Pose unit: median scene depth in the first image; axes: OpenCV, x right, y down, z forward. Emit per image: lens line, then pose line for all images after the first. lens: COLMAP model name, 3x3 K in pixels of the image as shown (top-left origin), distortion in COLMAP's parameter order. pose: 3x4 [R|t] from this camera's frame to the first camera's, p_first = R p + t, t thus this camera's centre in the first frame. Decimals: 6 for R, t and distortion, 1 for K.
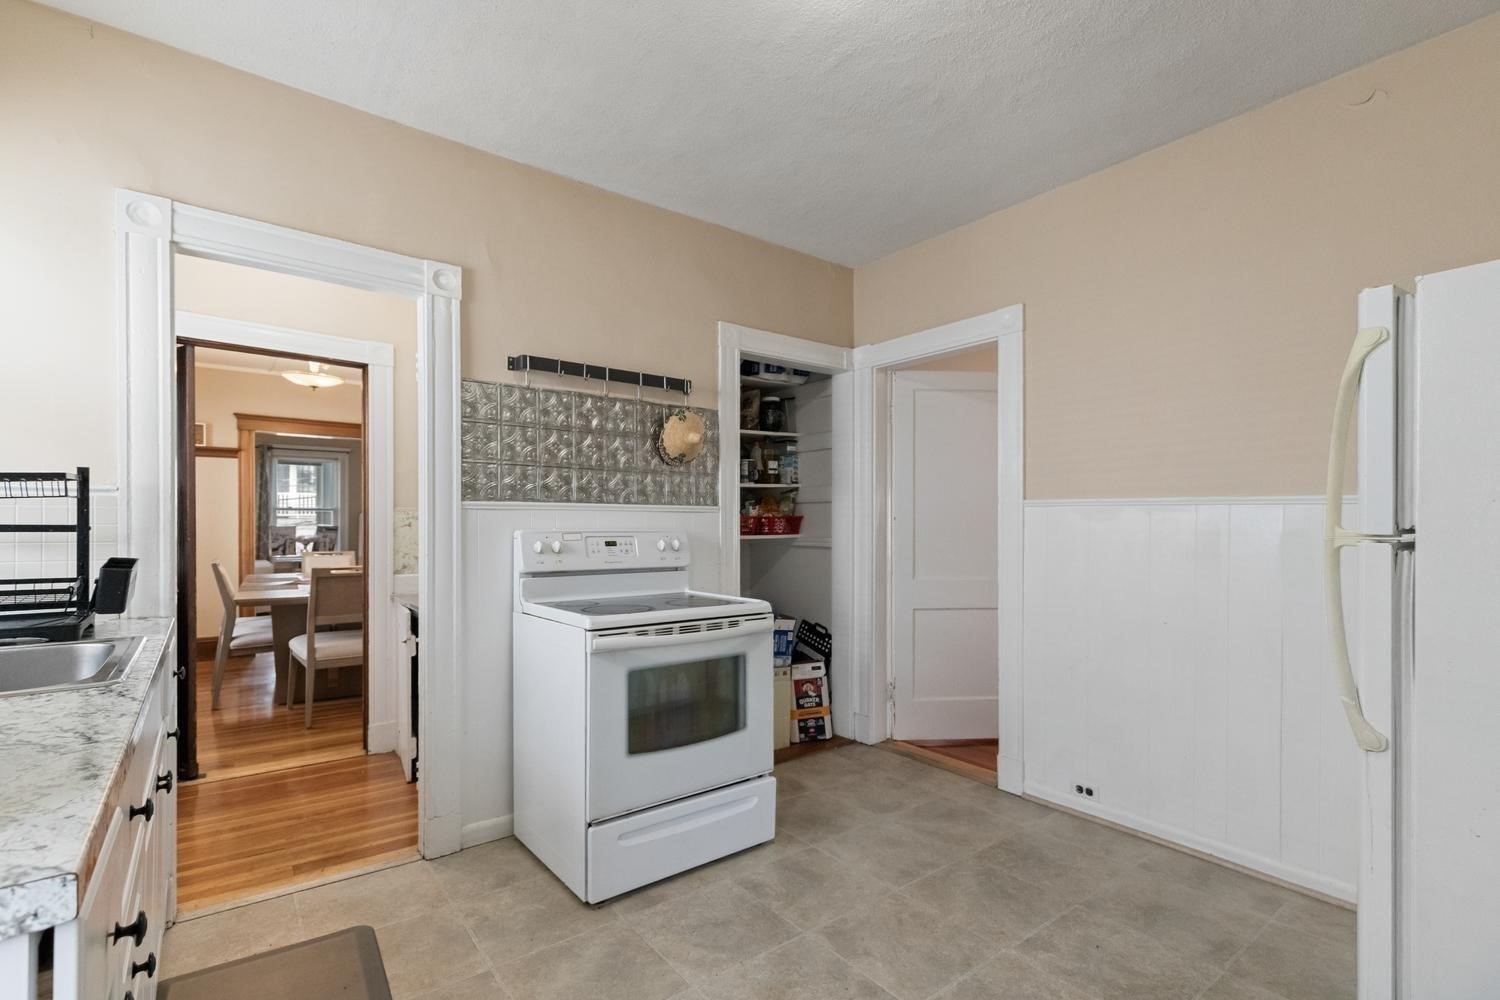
lens RADIAL K [[687.9, 0, 725.1], [0, 687.9, 521.8], [0, 0, 1]] dist [0.008518, 0.000540]
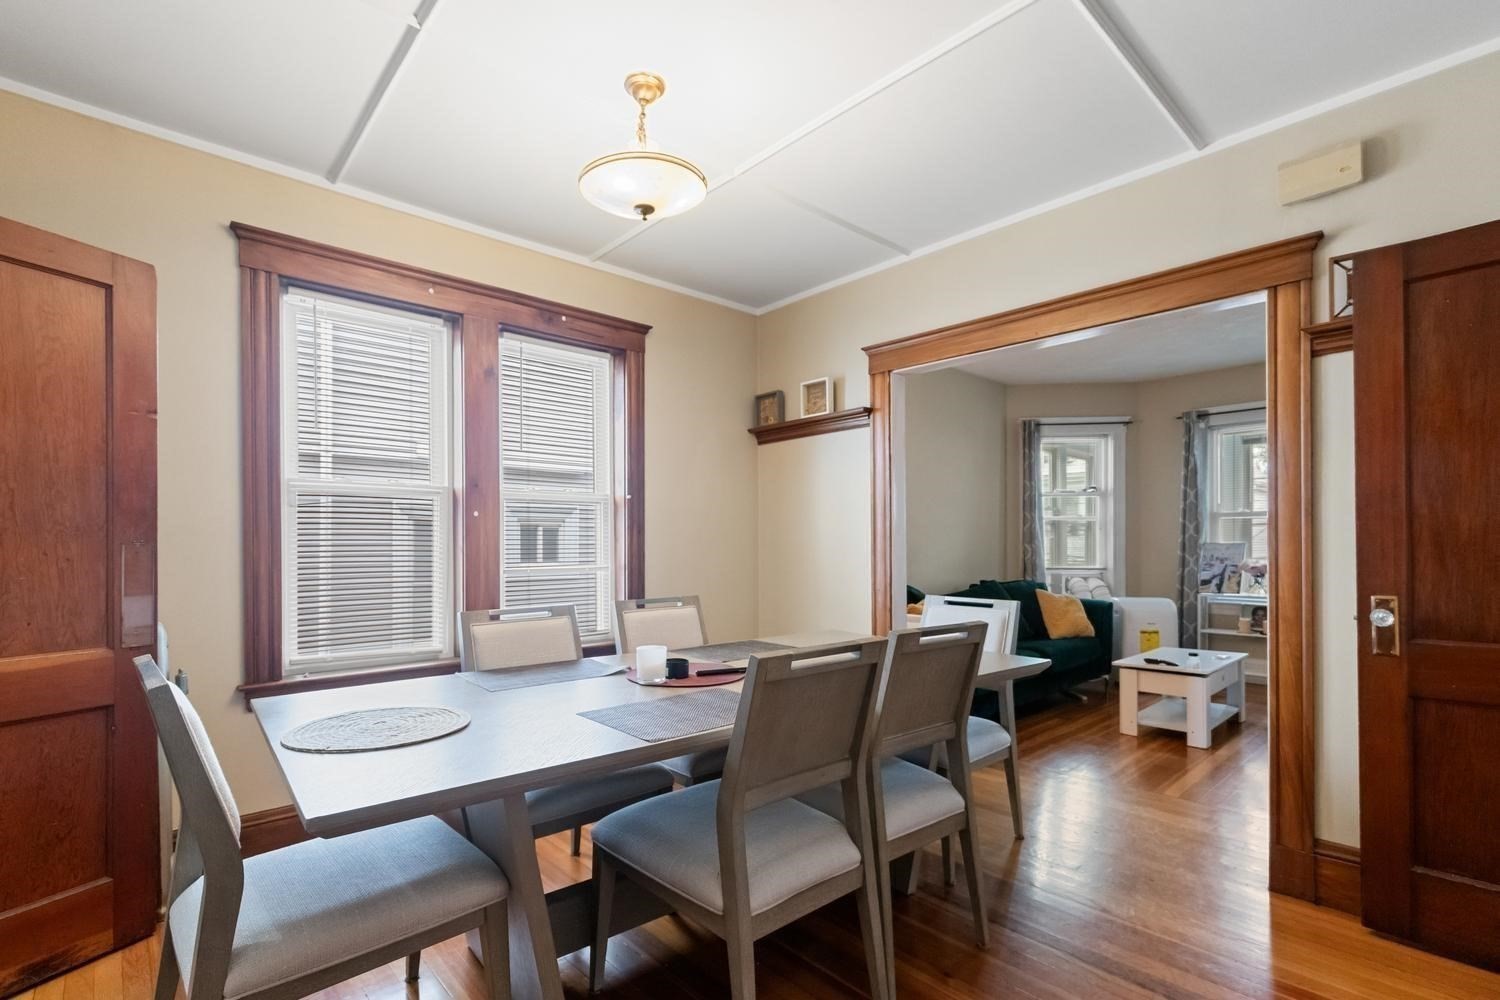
lens RADIAL K [[687.9, 0, 766.6], [0, 687.9, 542.0], [0, 0, 1]] dist [0.008518, 0.000540]
pose [[0.121439, -0.001858, -0.992597, -0.103061], [0.010359, 0.999946, -0.000604, 0.001161], [0.992545, -0.010209, 0.121452, 0.547641]]
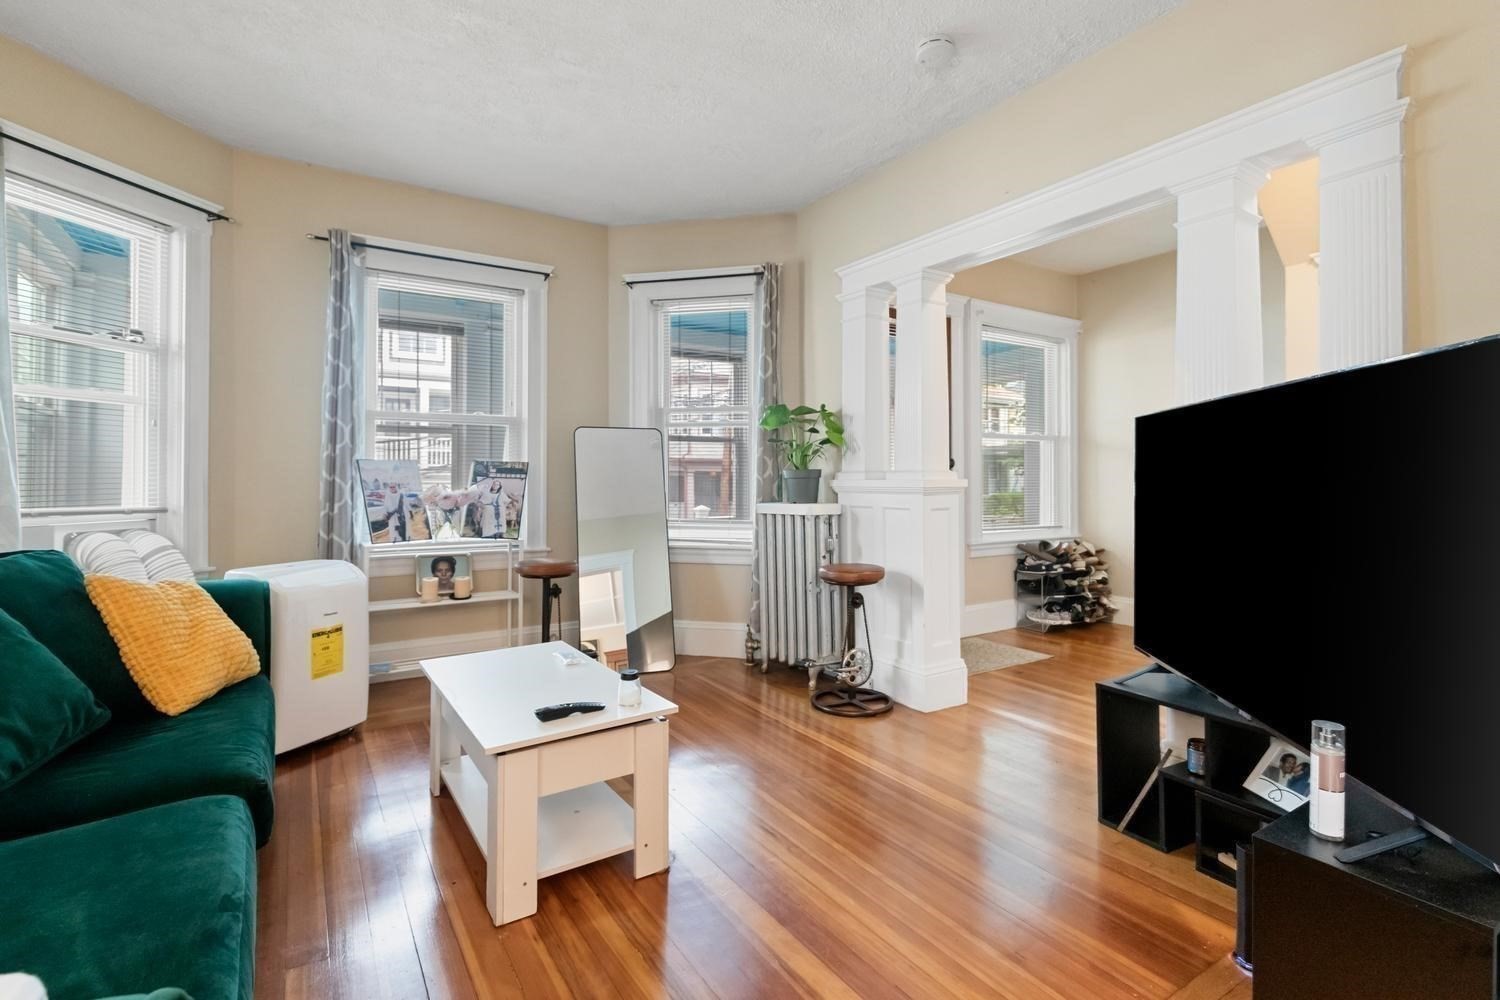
lens RADIAL K [[687.9, 0, 732.1], [0, 687.9, 479.6], [0, 0, 1]] dist [0.008518, 0.000540]
pose [[0.997085, -0.001361, -0.076289, -0.440200], [0.001818, 0.999981, 0.005912, 0.014442], [0.076279, -0.006033, 0.997068, 0.658802]]
